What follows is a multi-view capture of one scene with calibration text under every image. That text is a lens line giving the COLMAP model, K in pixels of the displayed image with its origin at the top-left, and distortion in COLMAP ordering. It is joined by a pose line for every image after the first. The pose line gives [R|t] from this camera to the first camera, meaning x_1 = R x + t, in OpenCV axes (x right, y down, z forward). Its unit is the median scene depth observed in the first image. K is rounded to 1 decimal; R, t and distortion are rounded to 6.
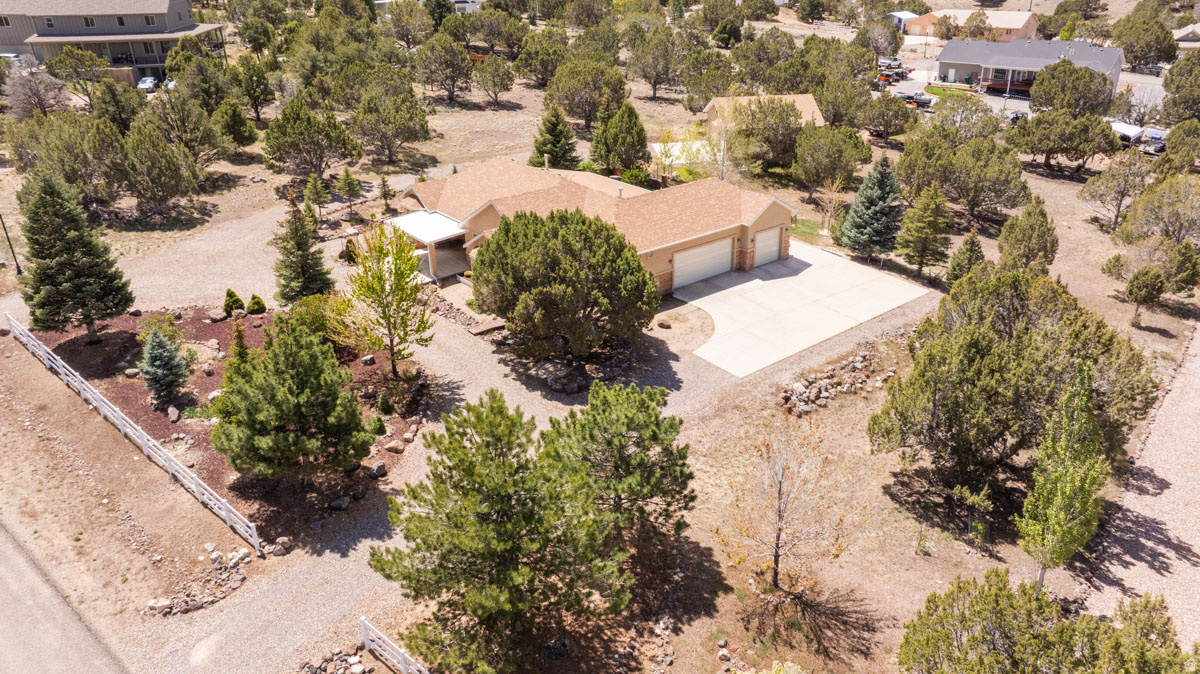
lens RADIAL K [[845.7, 0, 600.0], [0, 845.7, 337.0], [0, 0, 1]] dist [-0.063746, 0.055983]
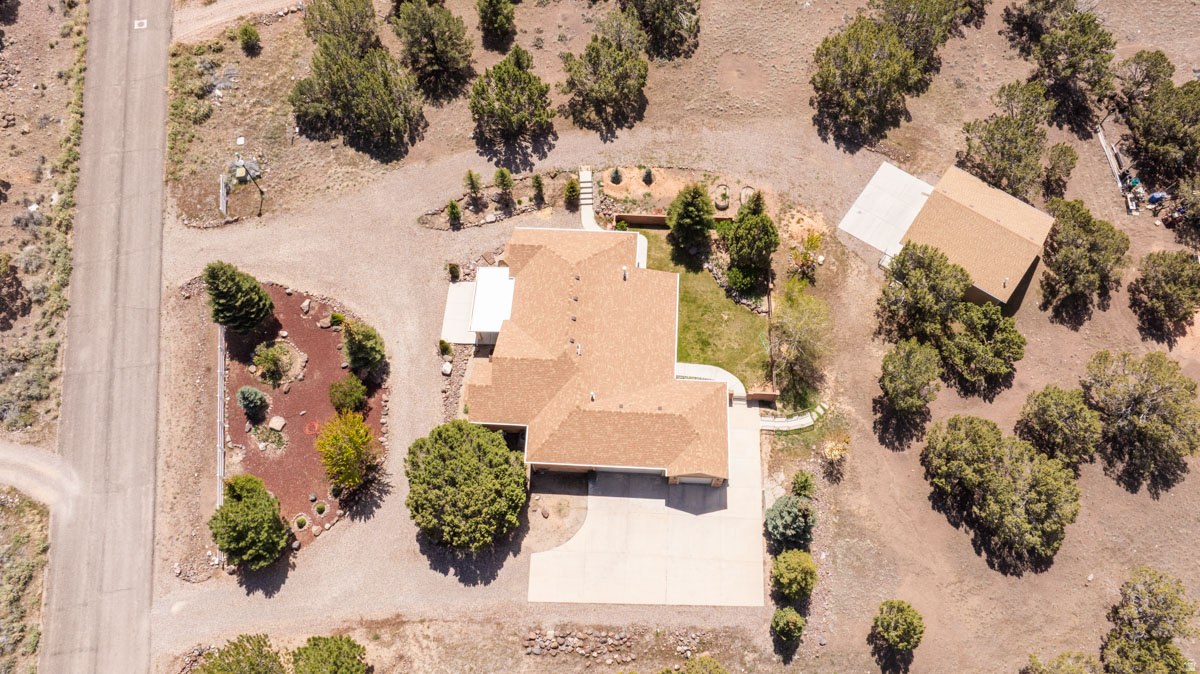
lens RADIAL K [[845.7, 0, 600.0], [0, 845.7, 337.0], [0, 0, 1]] dist [-0.063746, 0.055983]
pose [[0.748133, 0.603364, -0.276134, 0.395364], [-0.266955, 0.654667, 0.707210, -1.354933], [0.607481, -0.455372, 0.650848, 0.333566]]
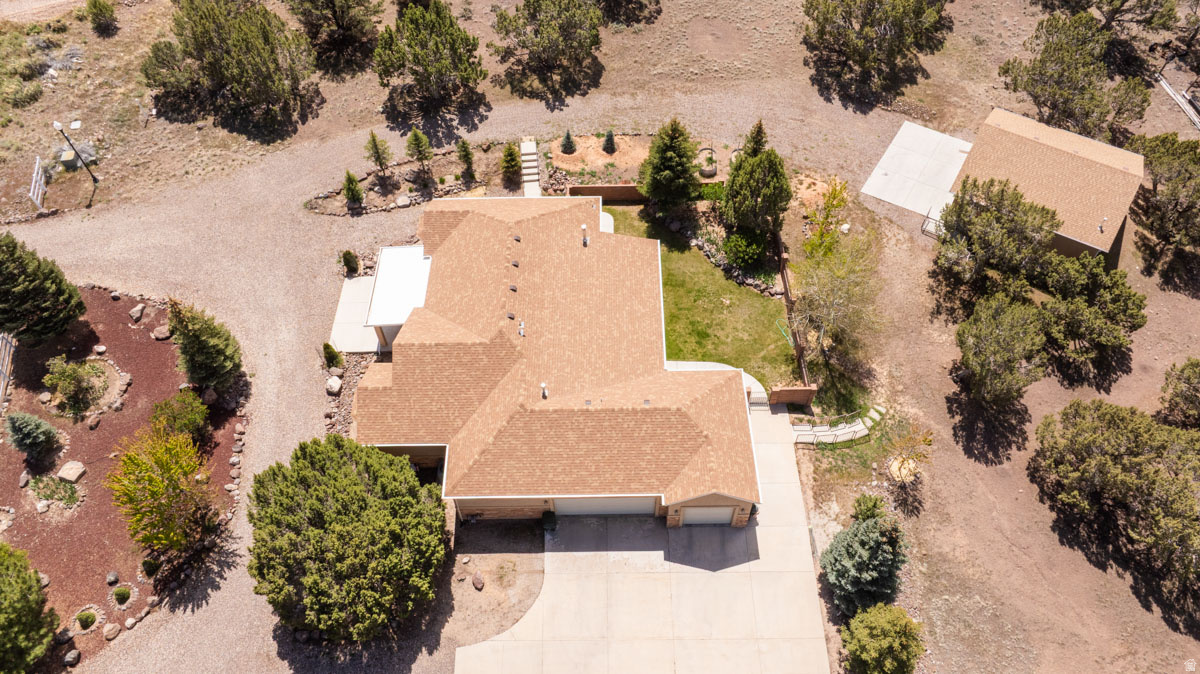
lens RADIAL K [[831.5, 0, 601.7], [0, 831.5, 342.4], [0, 0, 1]] dist [-0.072807, 0.069936]
pose [[0.789235, 0.500158, -0.356299, 0.406494], [-0.256382, 0.795592, 0.548910, -0.812497], [0.558011, -0.341870, 0.756141, 0.578167]]
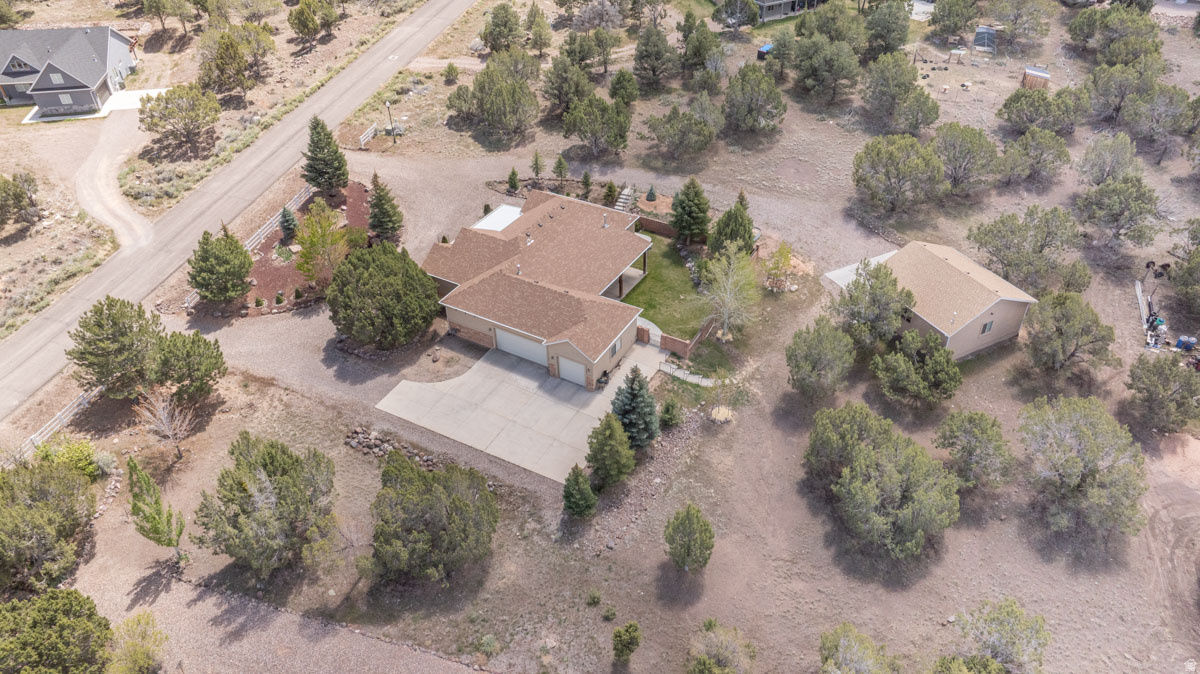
lens RADIAL K [[845.7, 0, 600.0], [0, 845.7, 337.0], [0, 0, 1]] dist [-0.063746, 0.055983]
pose [[0.362000, 0.575877, -0.733022, 1.393551], [-0.374565, 0.809940, 0.451329, -0.919107], [0.853614, 0.111183, 0.508902, 0.564108]]
